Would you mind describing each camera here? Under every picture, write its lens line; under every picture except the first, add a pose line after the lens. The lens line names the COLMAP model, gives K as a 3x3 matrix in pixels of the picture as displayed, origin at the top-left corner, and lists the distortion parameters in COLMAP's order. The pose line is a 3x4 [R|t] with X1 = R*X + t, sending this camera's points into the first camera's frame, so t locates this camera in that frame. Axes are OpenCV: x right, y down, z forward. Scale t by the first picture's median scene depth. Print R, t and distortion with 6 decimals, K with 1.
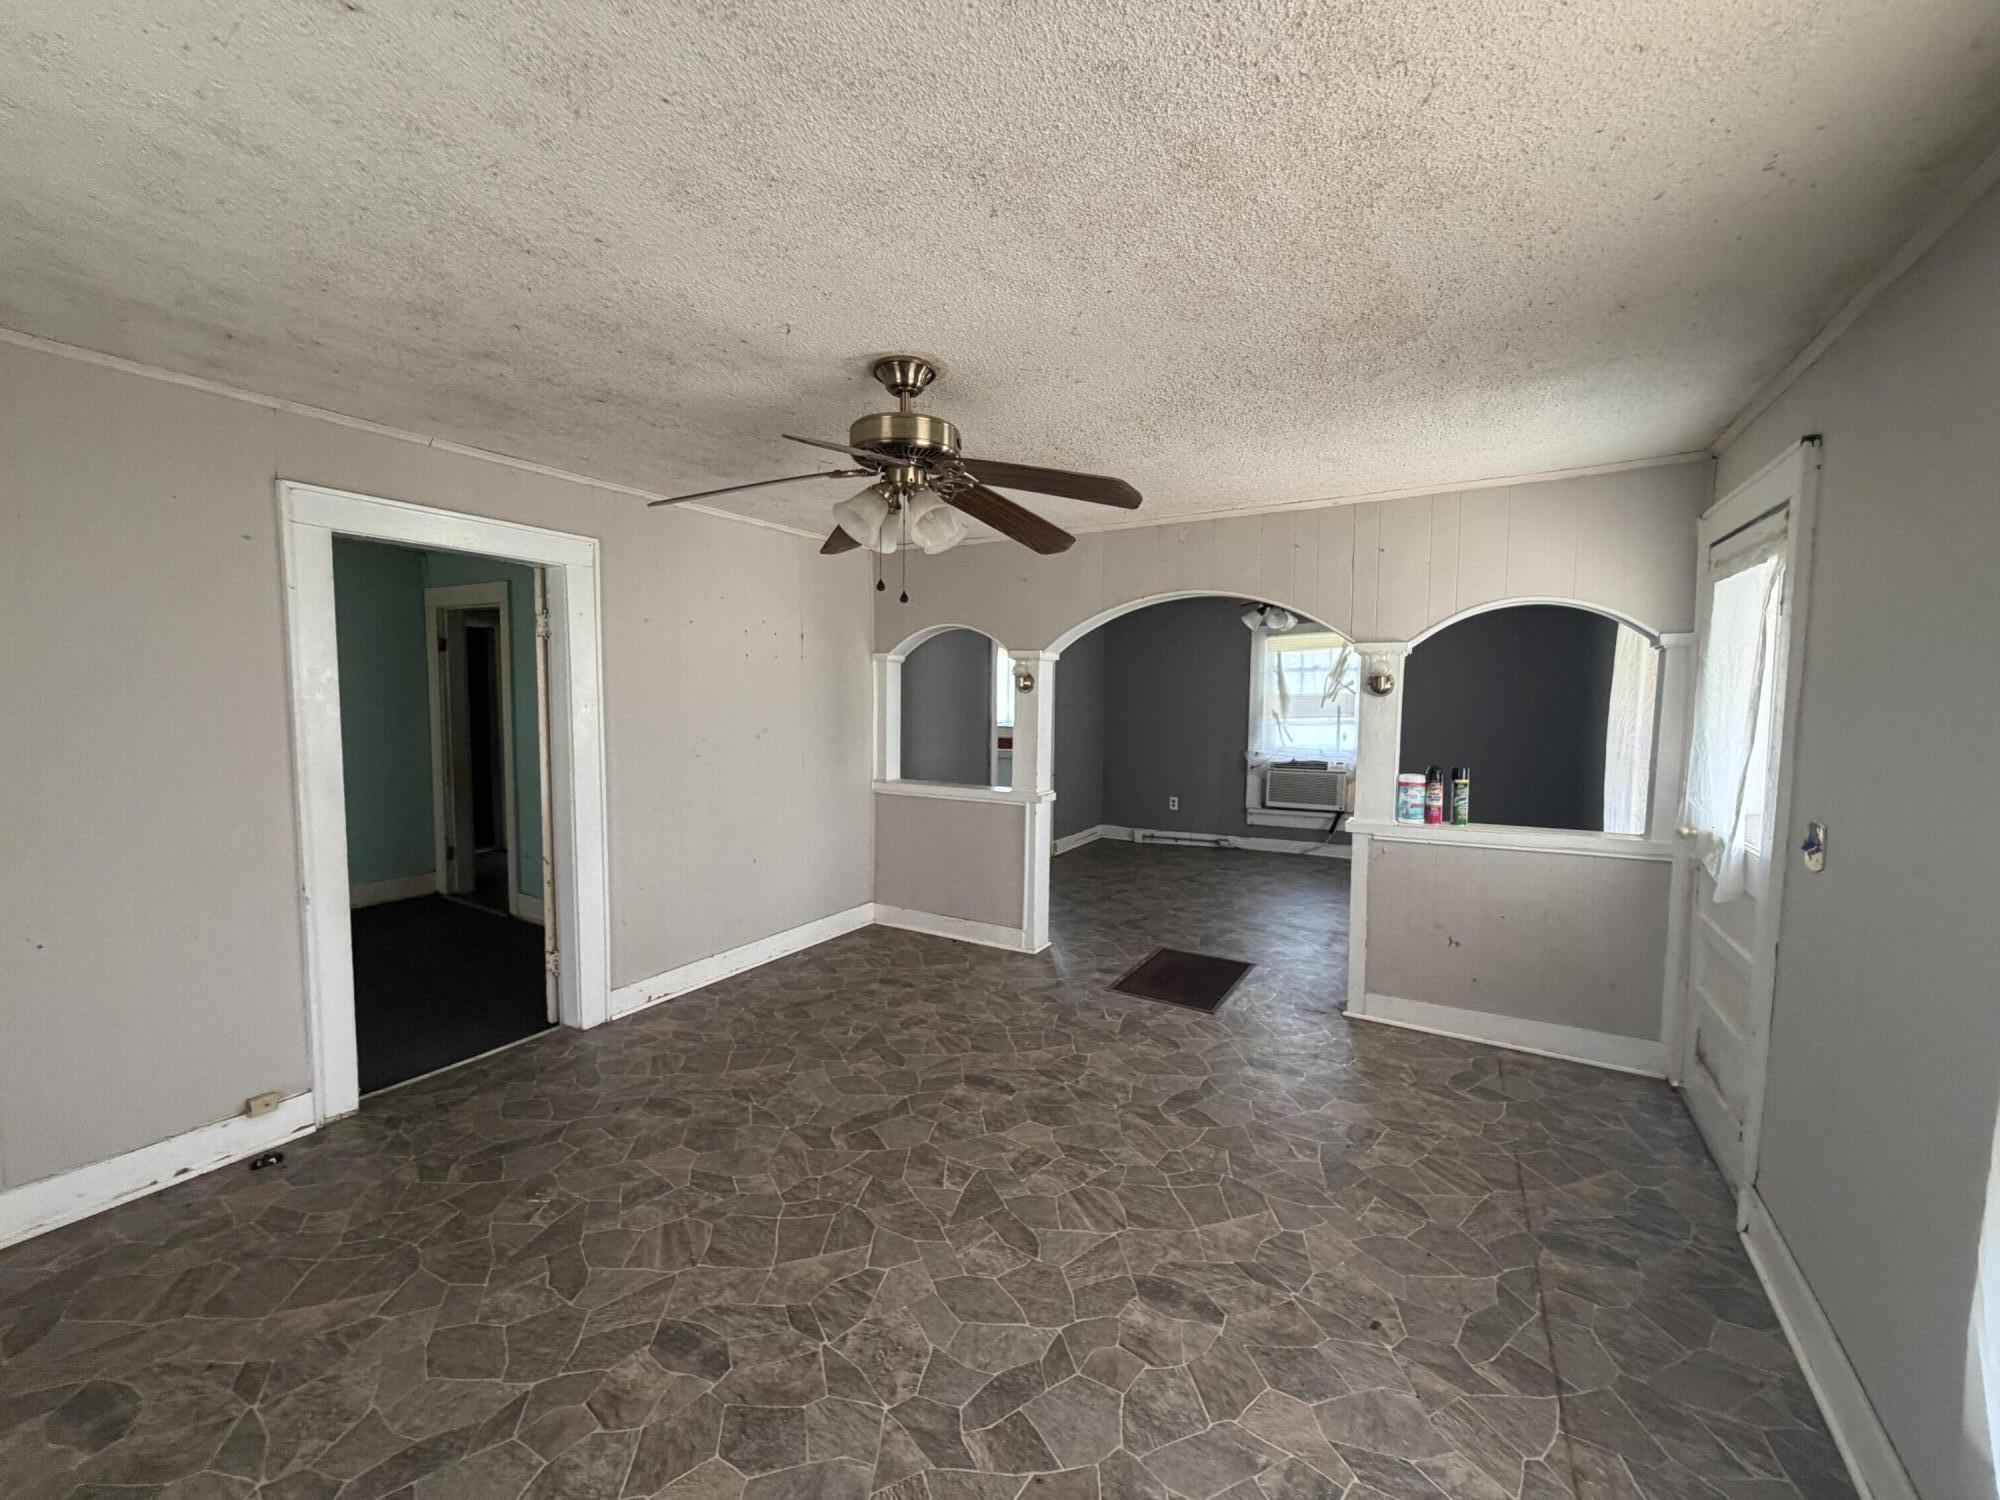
lens RADIAL K [[796.6, 0, 1007.0], [0, 796.6, 749.4], [0, 0, 1]] dist [0.001172, -0.000308]
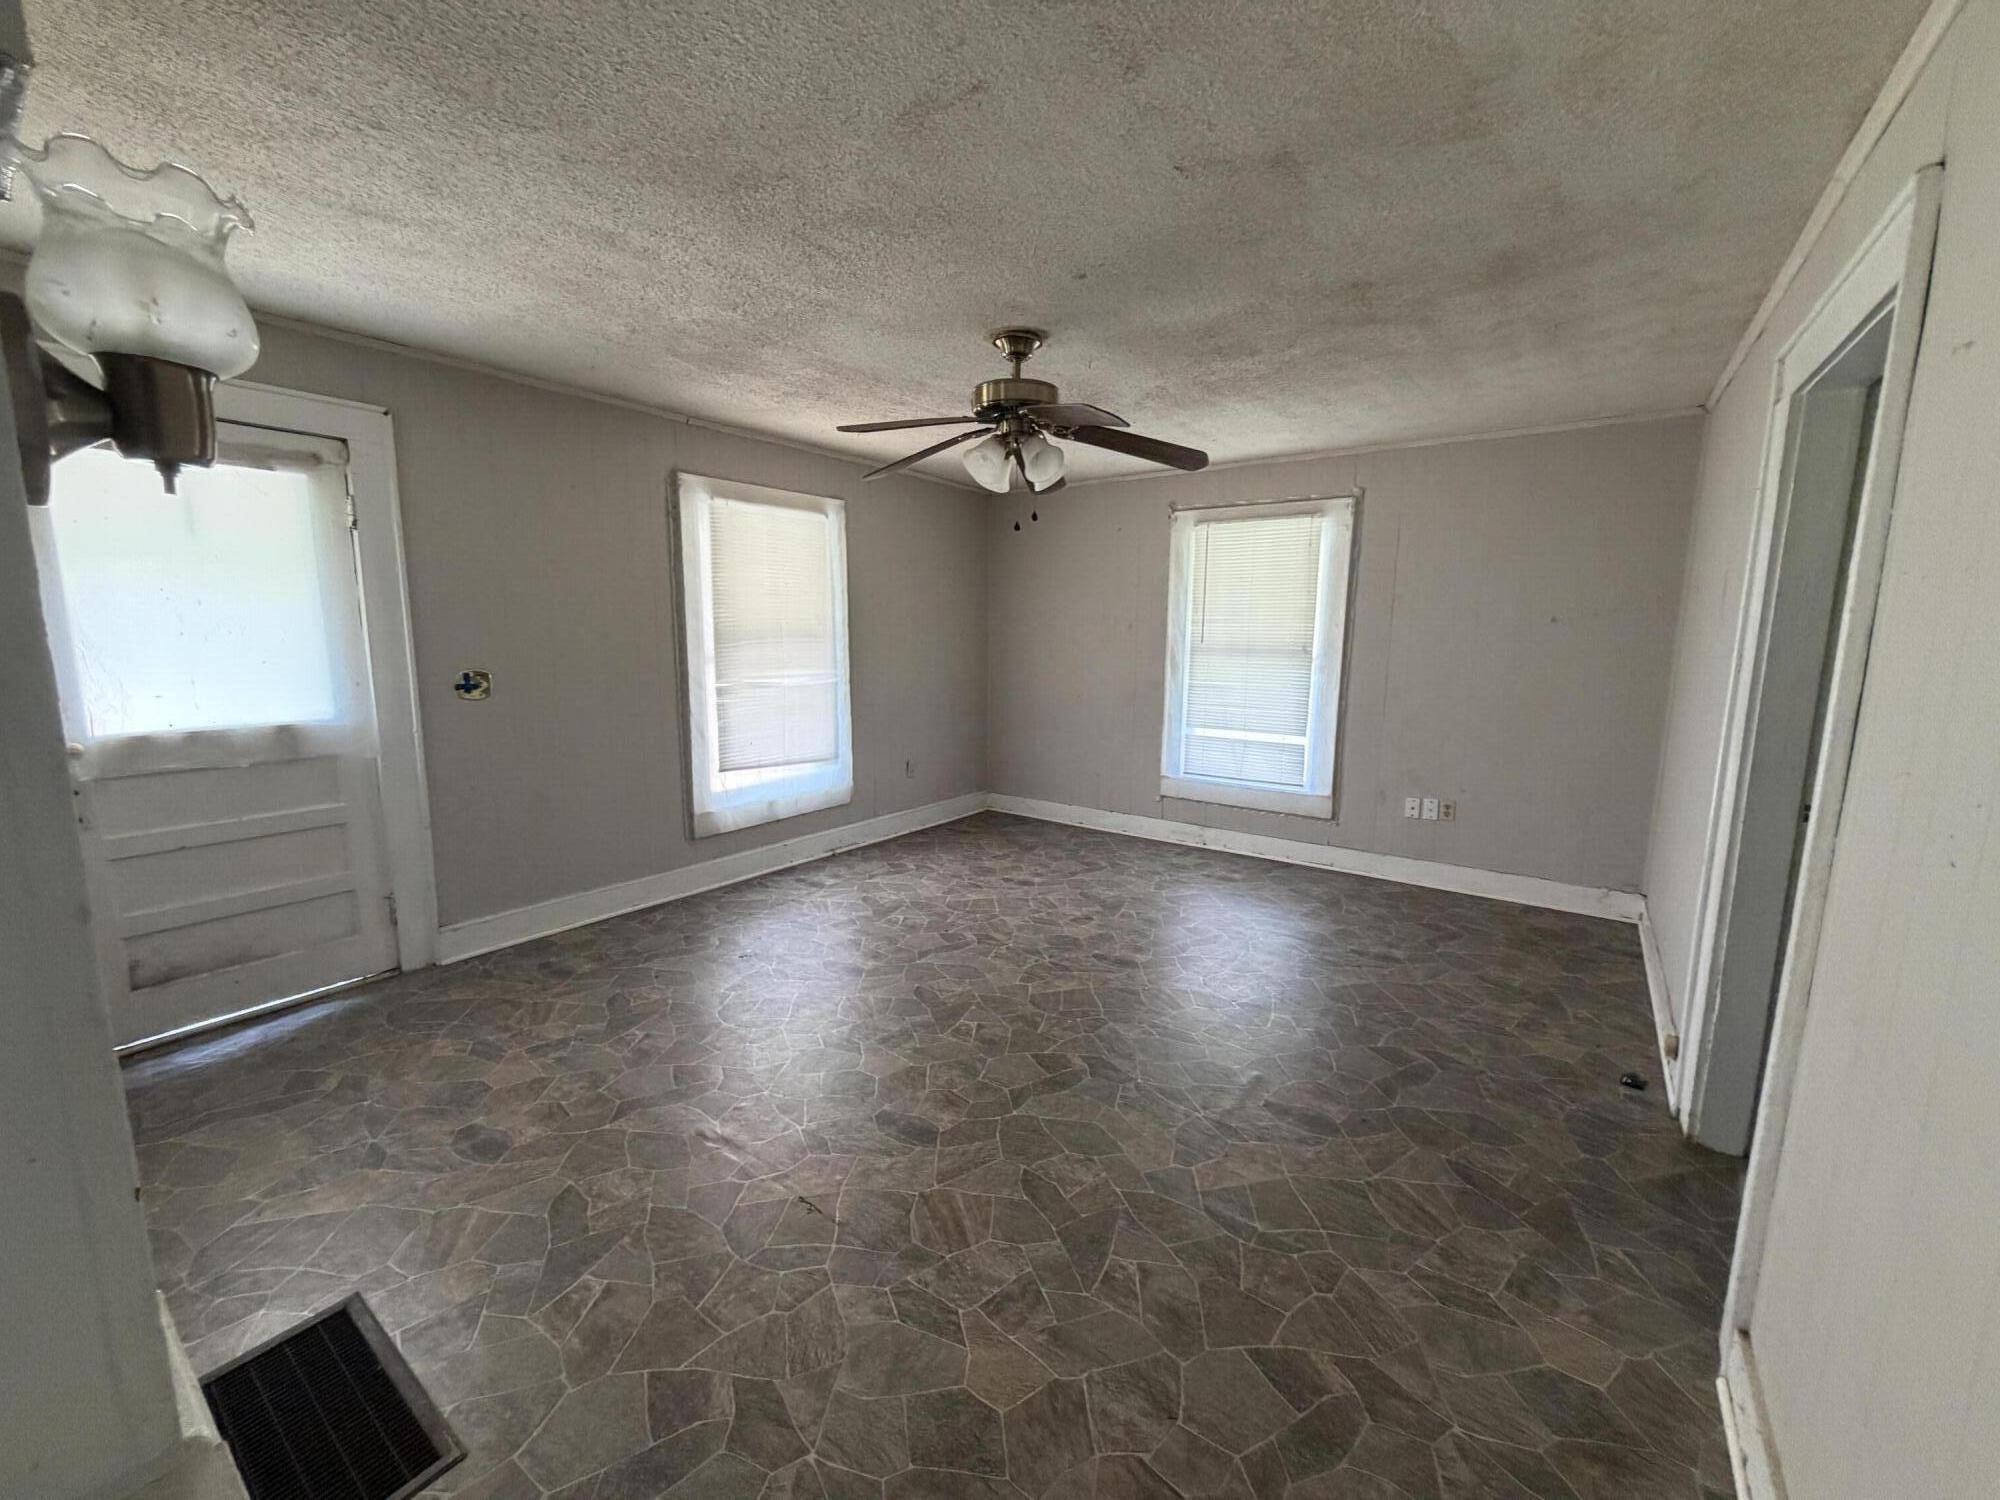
lens RADIAL K [[796.6, 0, 1007.0], [0, 796.6, 749.4], [0, 0, 1]] dist [0.001172, -0.000308]
pose [[-0.995867, -0.038388, 0.082316, -0.108550], [-0.018473, 0.972956, 0.230249, -0.064883], [-0.088929, 0.227776, -0.969644, 1.072321]]
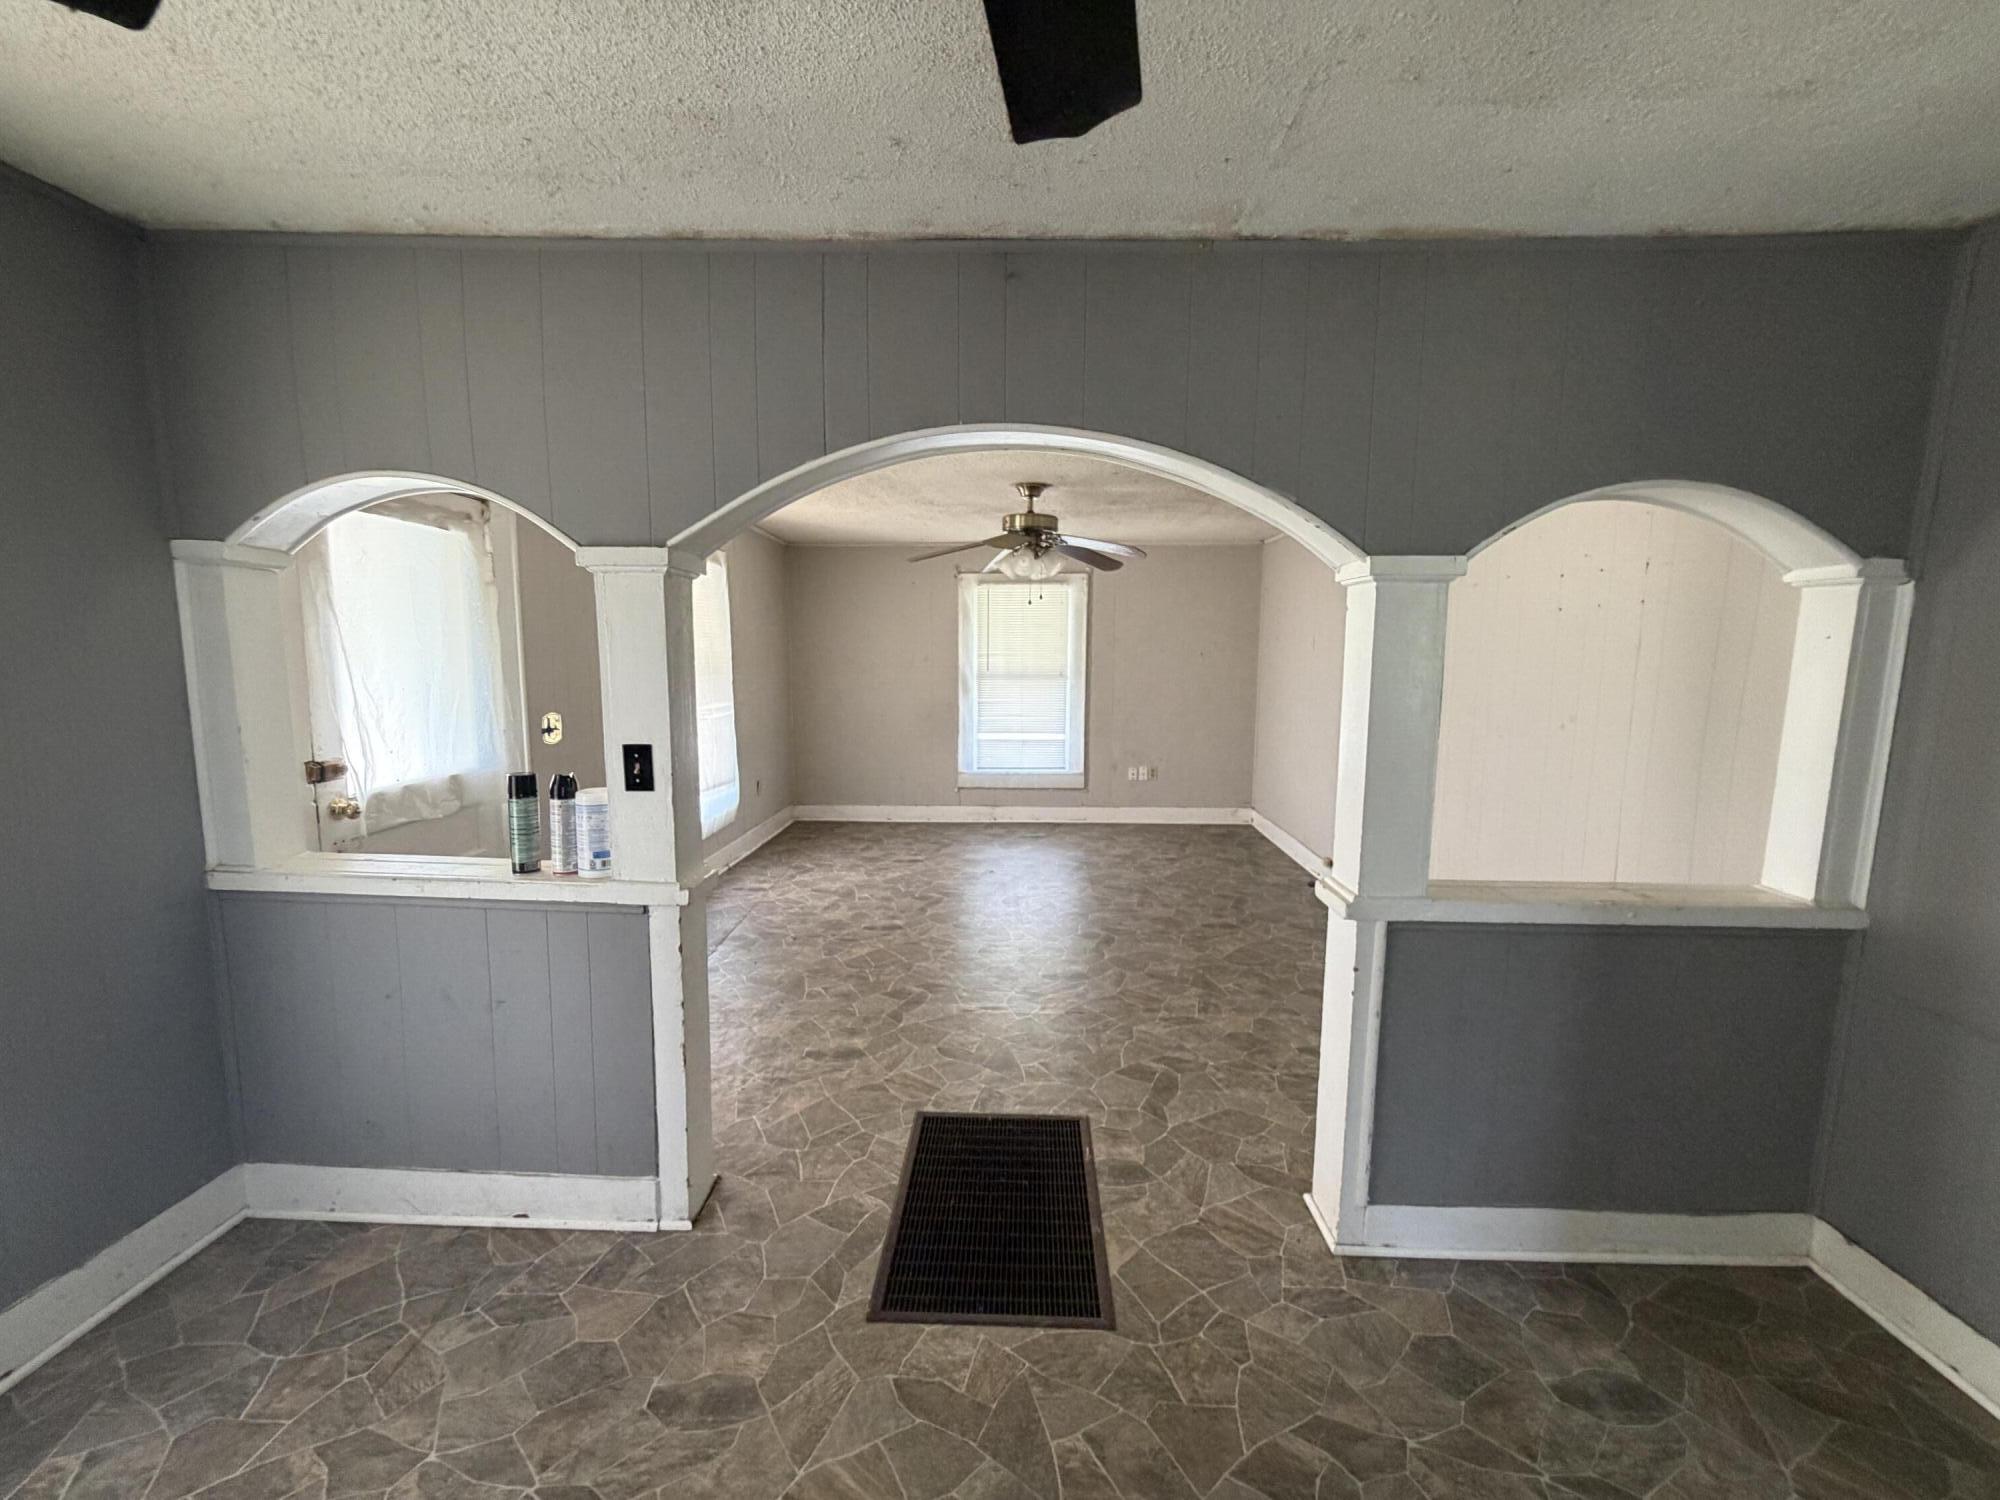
lens RADIAL K [[796.6, 0, 1007.0], [0, 796.6, 749.4], [0, 0, 1]] dist [0.001172, -0.000308]
pose [[-0.871290, 0.041496, -0.489011, 0.416293], [-0.056199, 0.981428, 0.183415, -0.090375], [0.487540, 0.187289, -0.852777, 1.264181]]
